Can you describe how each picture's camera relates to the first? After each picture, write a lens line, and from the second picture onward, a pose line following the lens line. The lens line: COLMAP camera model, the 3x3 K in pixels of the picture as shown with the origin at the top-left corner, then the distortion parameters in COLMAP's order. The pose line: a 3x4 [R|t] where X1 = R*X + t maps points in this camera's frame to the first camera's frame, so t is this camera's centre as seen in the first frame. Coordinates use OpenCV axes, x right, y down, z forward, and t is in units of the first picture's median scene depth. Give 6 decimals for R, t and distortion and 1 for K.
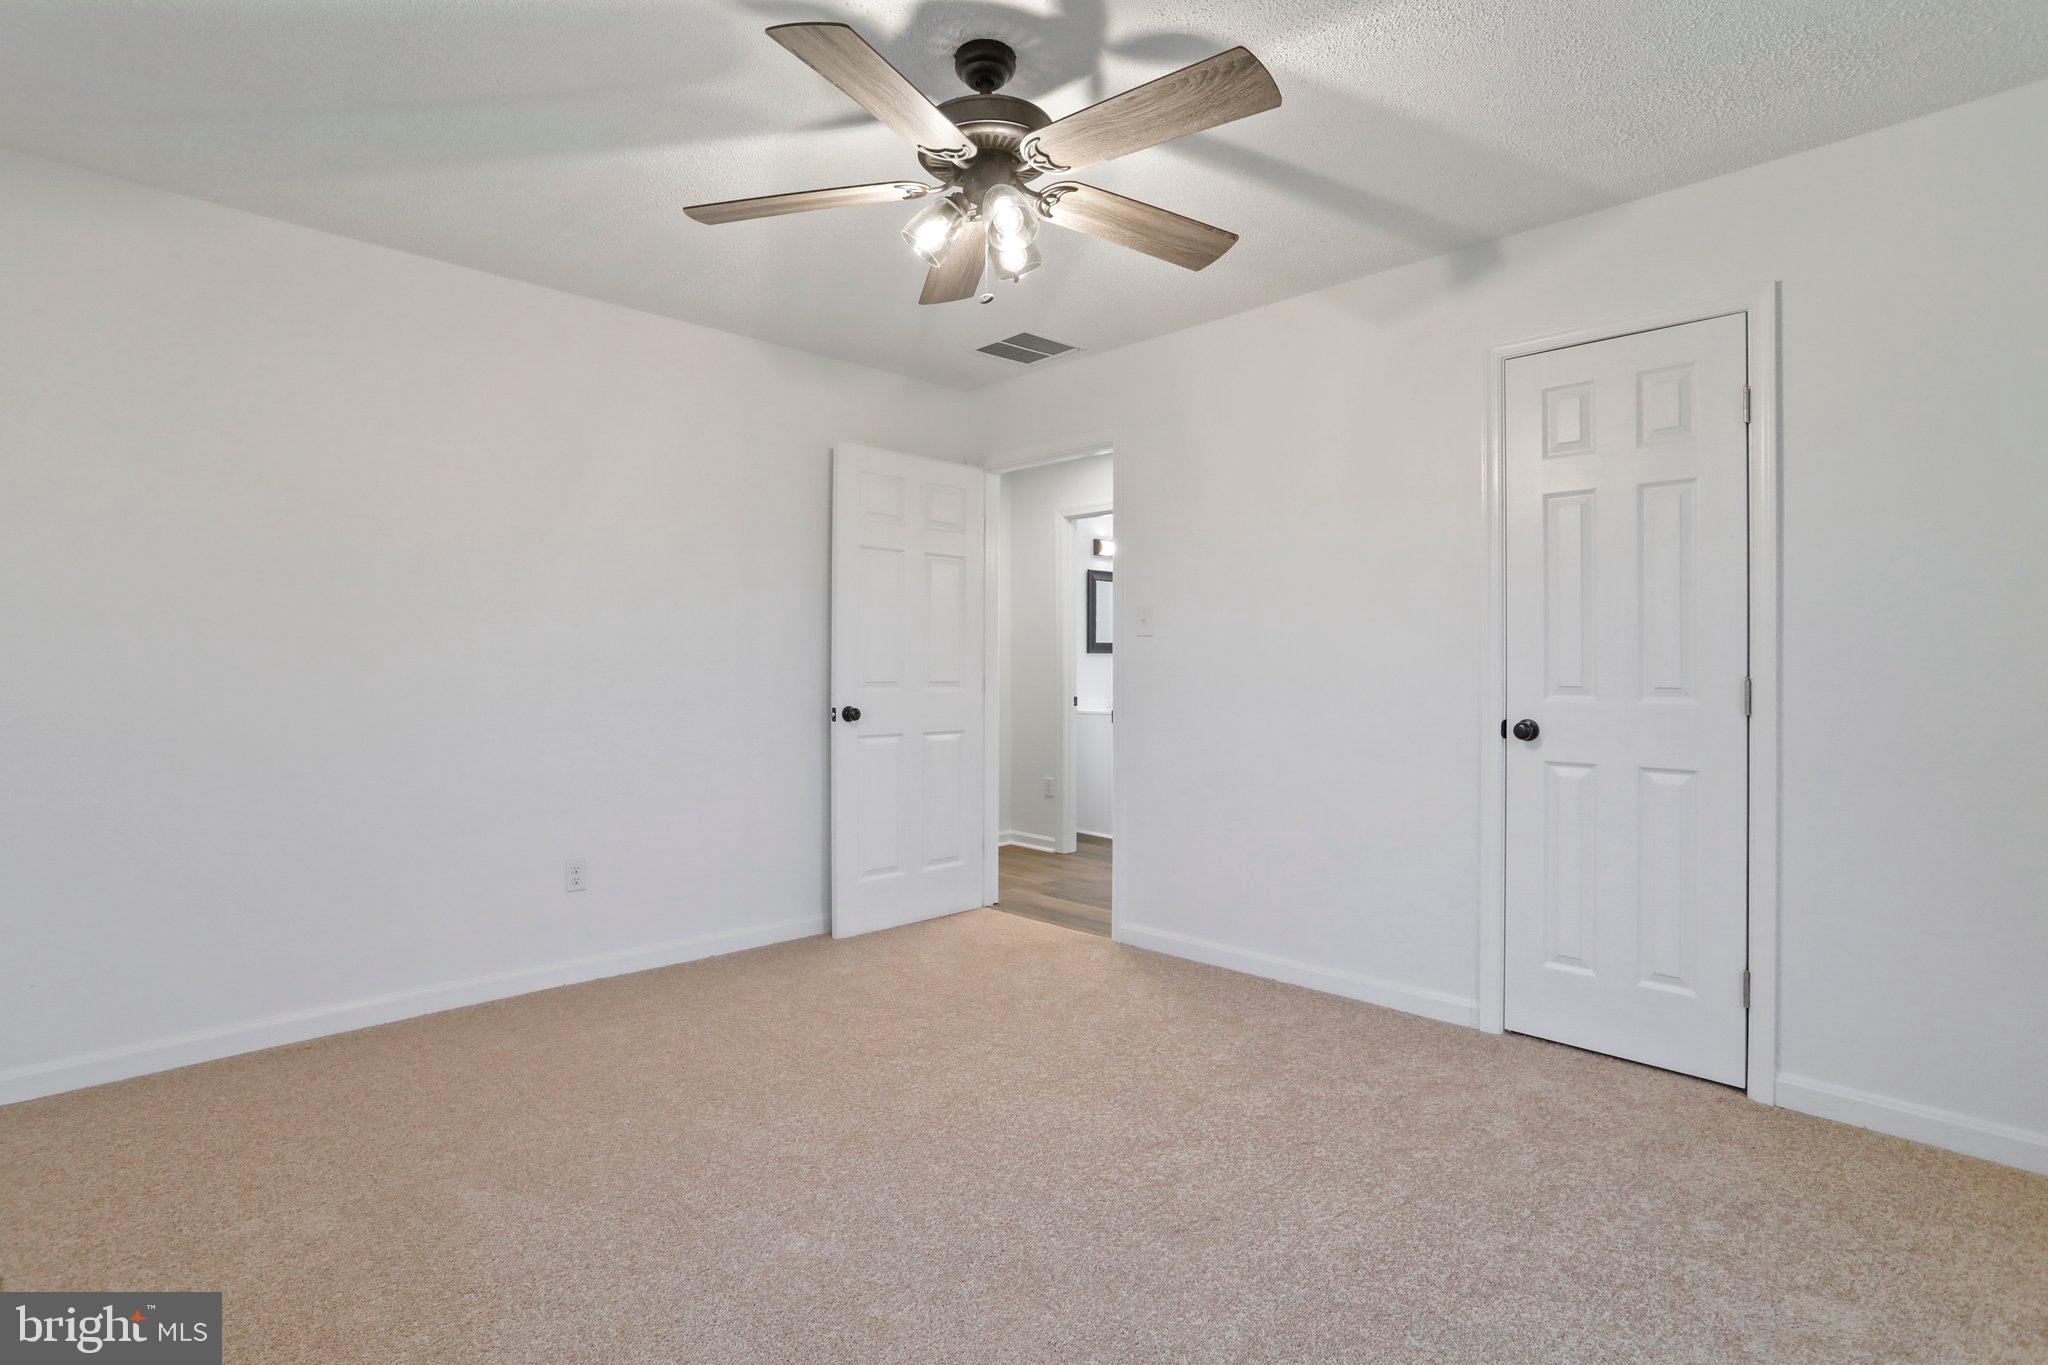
lens RADIAL K [[997.8, 0, 1013.9], [0, 997.8, 669.3], [0, 0, 1]] dist [-0.055975, 0.030760]
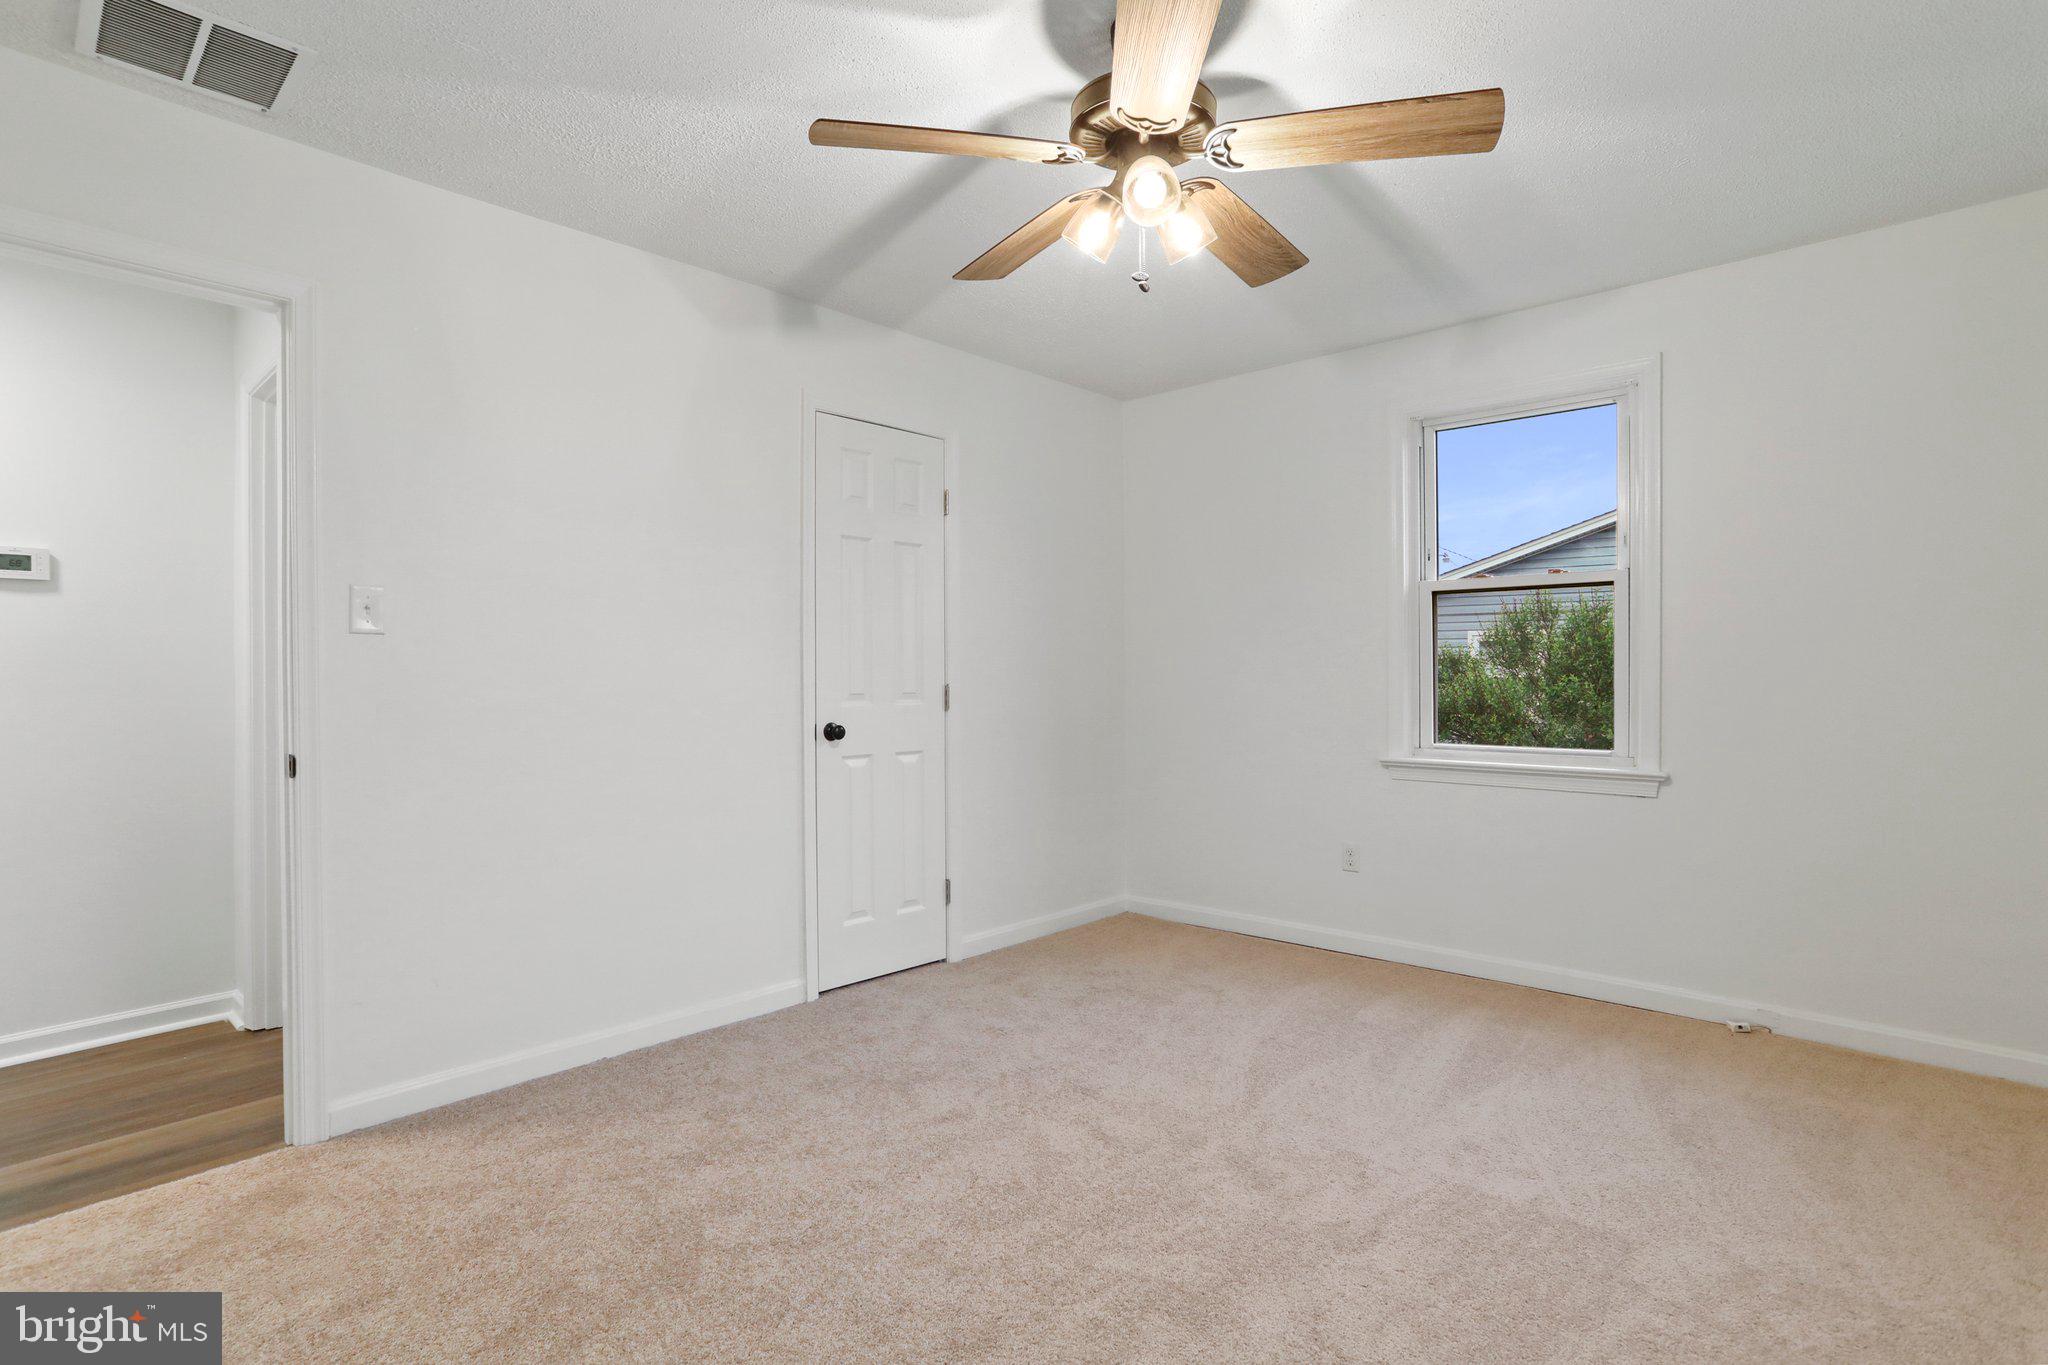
lens RADIAL K [[997.8, 0, 1013.9], [0, 997.8, 669.3], [0, 0, 1]] dist [-0.055975, 0.030760]
pose [[-0.062223, 0.025531, 0.997736, -0.771281], [0.016366, 0.999564, -0.024557, 0.021629], [-0.997928, 0.014801, -0.062613, 0.942509]]
